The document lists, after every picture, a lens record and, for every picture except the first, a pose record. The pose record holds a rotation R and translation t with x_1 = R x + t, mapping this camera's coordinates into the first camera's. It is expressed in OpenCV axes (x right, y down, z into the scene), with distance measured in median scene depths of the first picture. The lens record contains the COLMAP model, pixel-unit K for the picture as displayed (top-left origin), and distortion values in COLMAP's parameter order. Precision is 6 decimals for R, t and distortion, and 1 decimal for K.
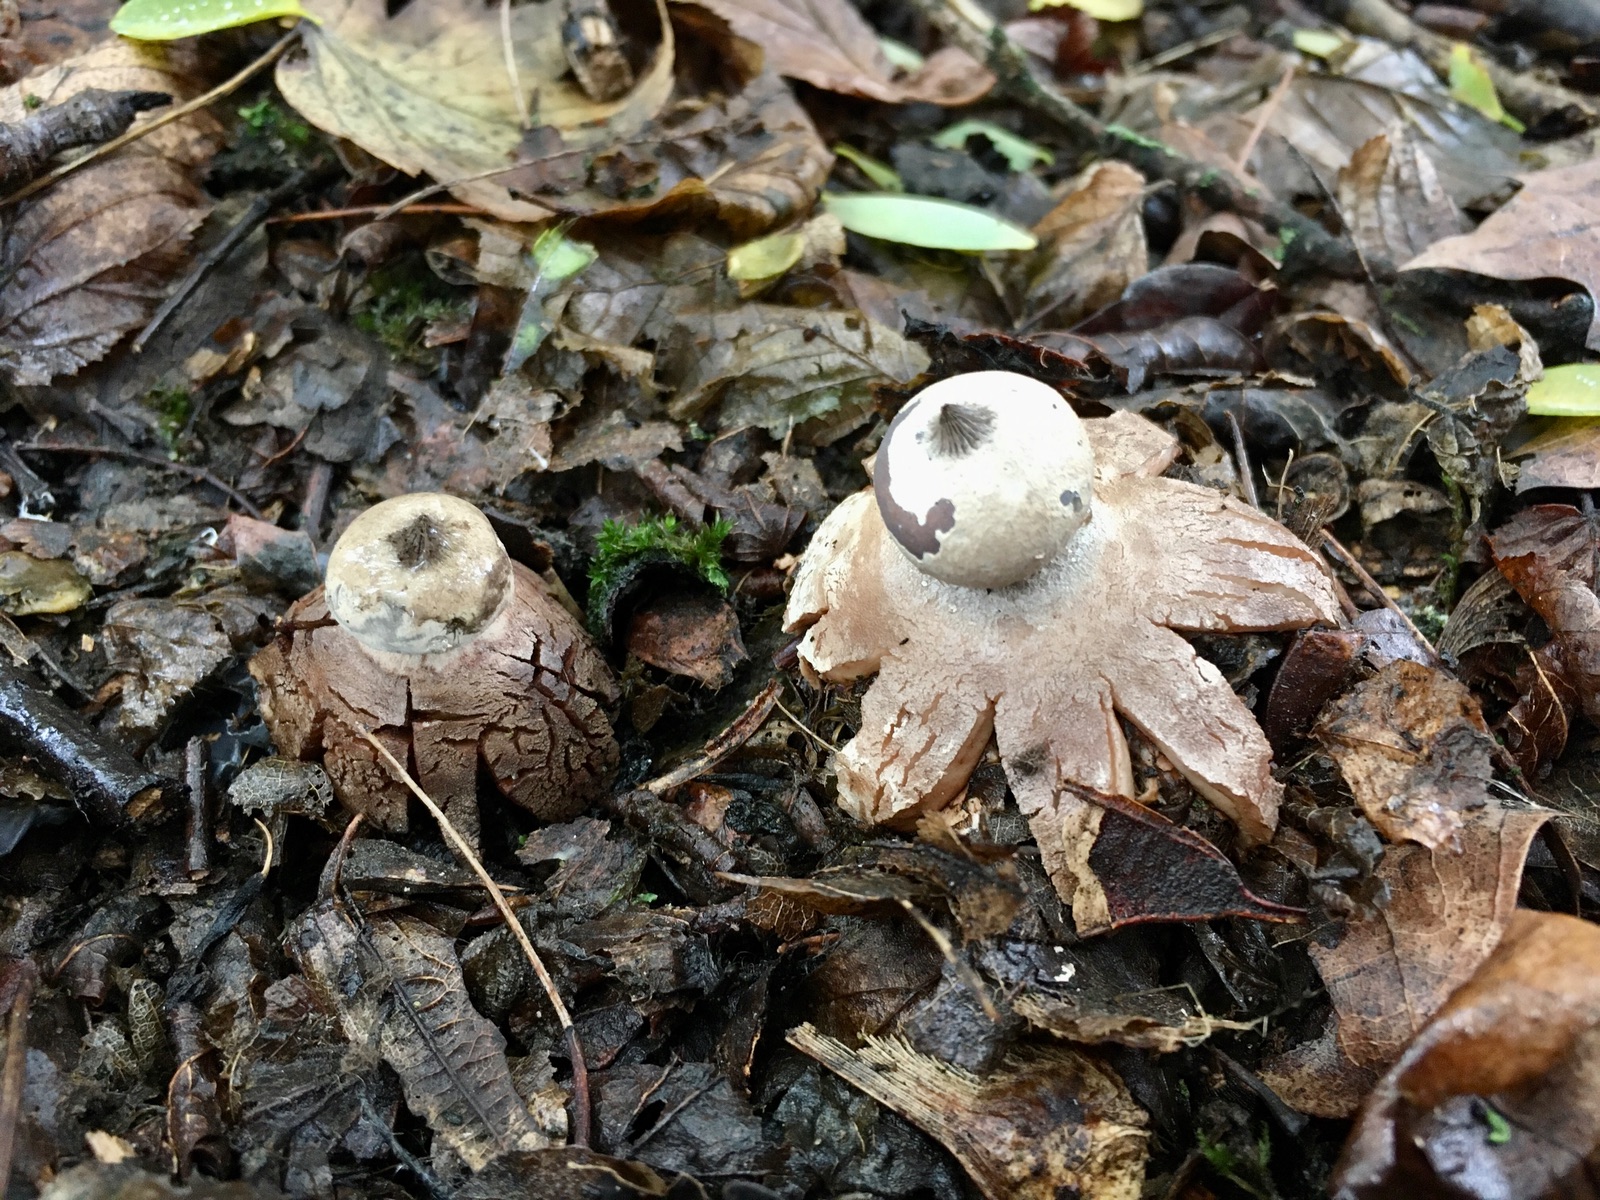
lens RADIAL K [[1365.9, 0, 798.1], [0, 1365.9, 586.9], [0, 0, 1]] dist [0.068329, -0.118920]
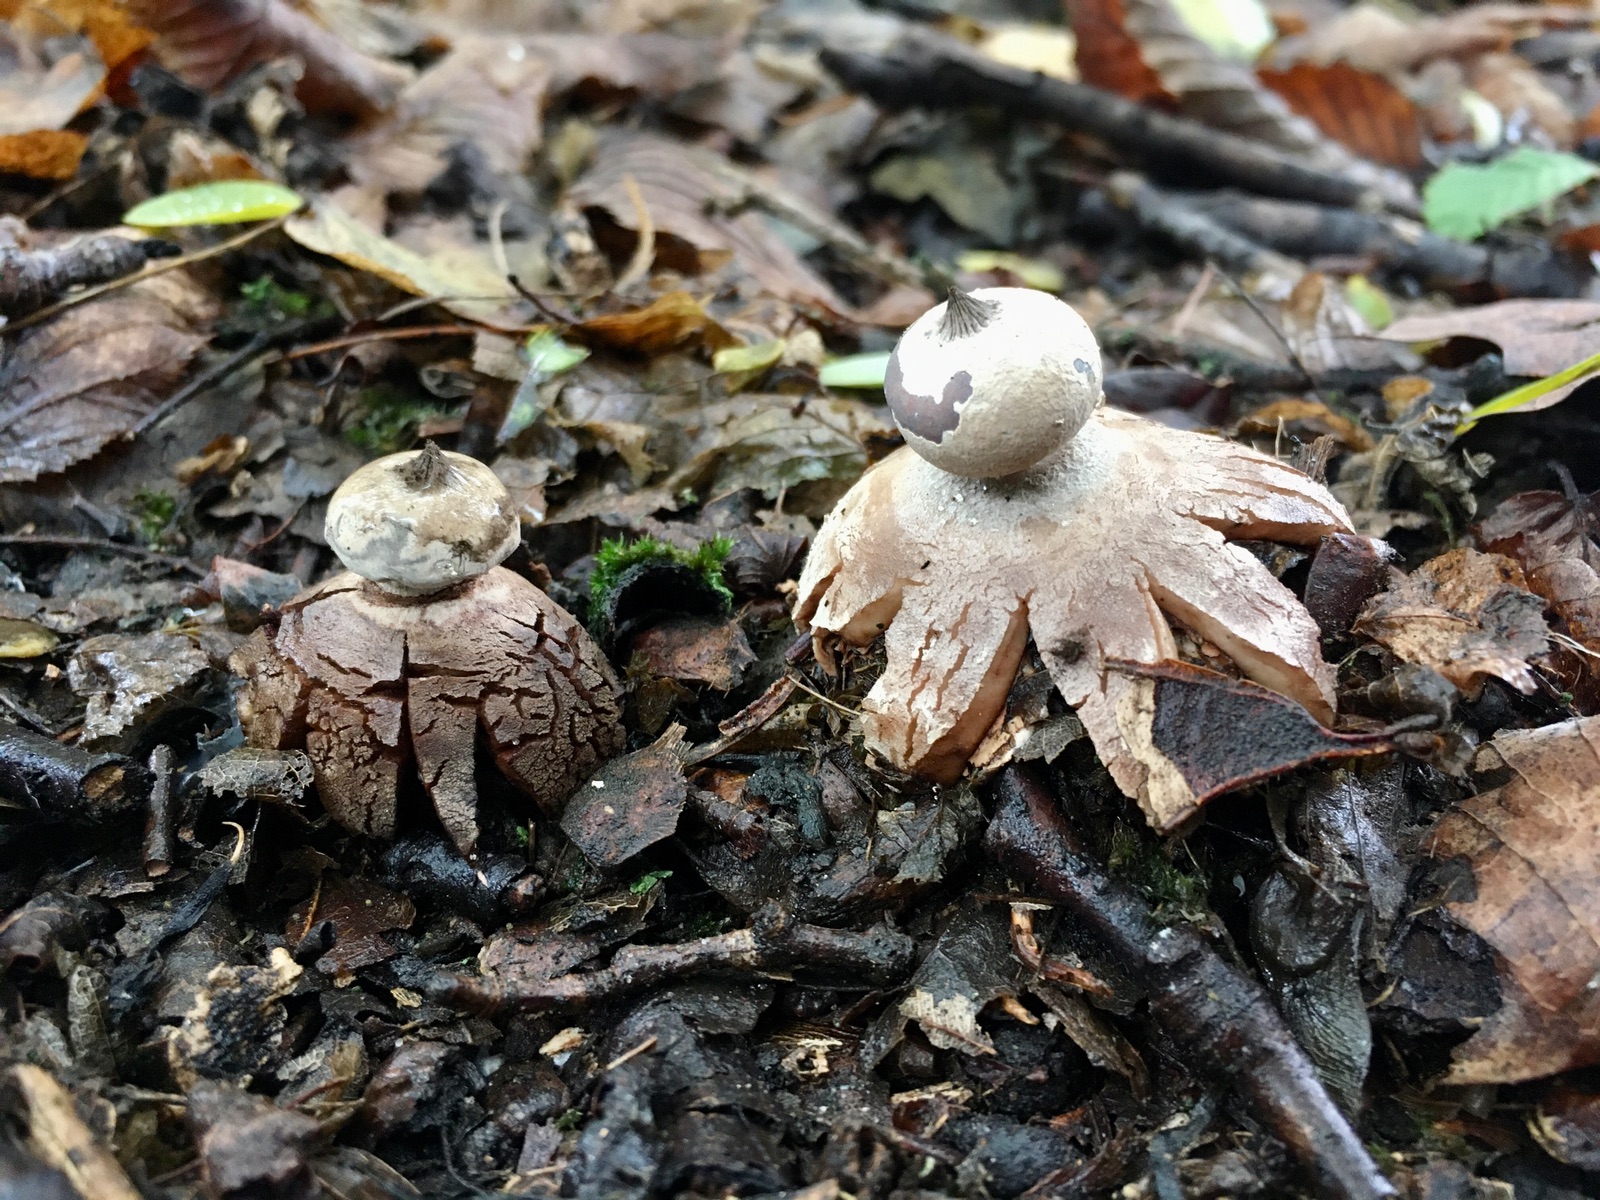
lens RADIAL K [[1374.8, 0, 800.0], [0, 1374.8, 600.0], [0, 0, 1]] dist [0.061202, -0.111159]
pose [[0.997946, -0.040344, 0.049767, -0.058031], [0.054361, 0.944307, -0.324543, 0.357042], [-0.033902, 0.326582, 0.944561, 0.084814]]
